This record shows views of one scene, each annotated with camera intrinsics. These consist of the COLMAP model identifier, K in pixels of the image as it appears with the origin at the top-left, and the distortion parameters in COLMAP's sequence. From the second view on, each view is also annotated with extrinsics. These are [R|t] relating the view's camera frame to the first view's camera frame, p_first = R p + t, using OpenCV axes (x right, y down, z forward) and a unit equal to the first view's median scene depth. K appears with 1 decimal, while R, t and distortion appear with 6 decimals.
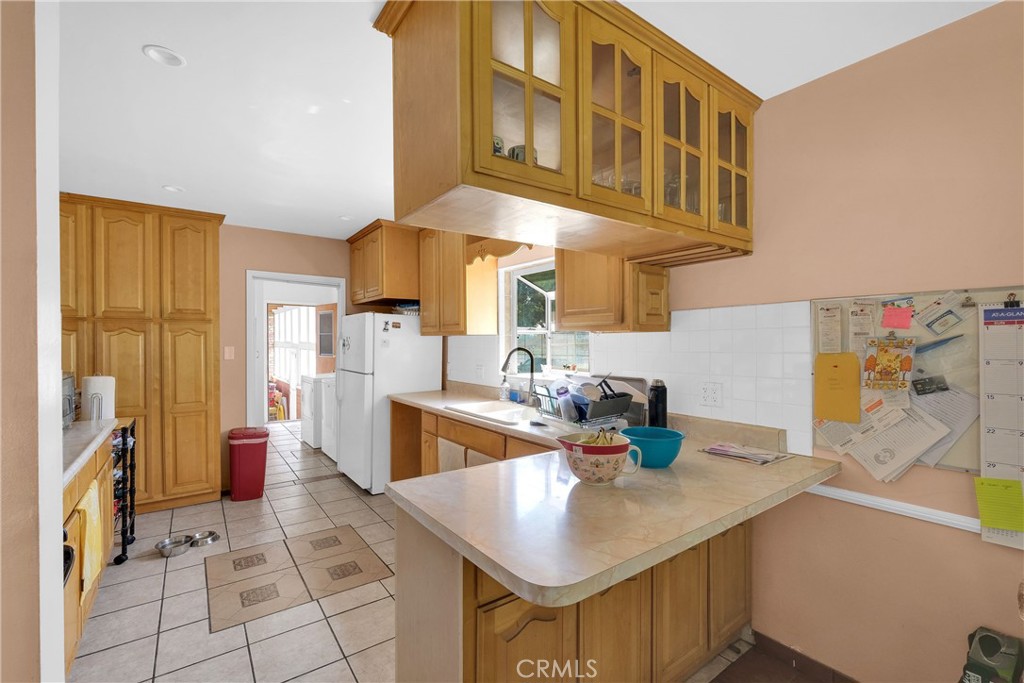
lens RADIAL K [[441.2, 0, 510.2], [0, 441.2, 343.2], [0, 0, 1]] dist [-0.002948, -0.001186]
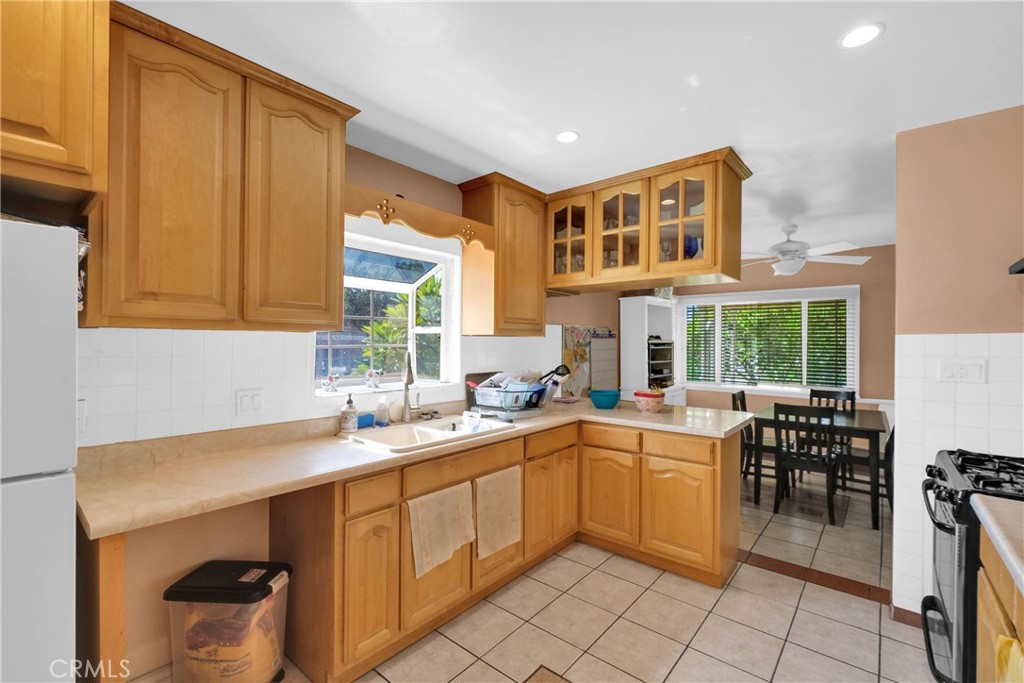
lens RADIAL K [[441.2, 0, 510.2], [0, 441.2, 343.2], [0, 0, 1]] dist [-0.002948, -0.001186]
pose [[-0.238121, -0.001633, 0.971234, -1.119466], [-0.000757, 0.999999, 0.001496, -0.009087], [-0.971235, -0.000379, -0.238121, 1.440985]]
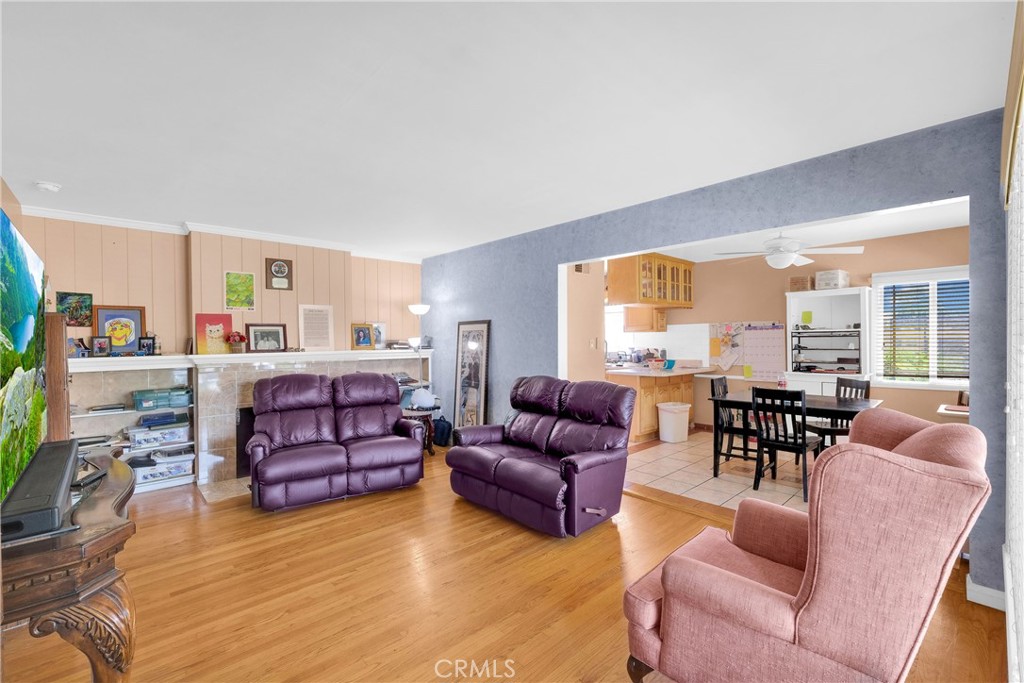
lens RADIAL K [[441.2, 0, 510.2], [0, 441.2, 343.2], [0, 0, 1]] dist [-0.002948, -0.001186]
pose [[0.993622, -0.007807, 0.112489, -1.059136], [0.007581, 0.999968, 0.002437, 0.034951], [-0.112504, -0.001568, 0.993650, -1.903056]]
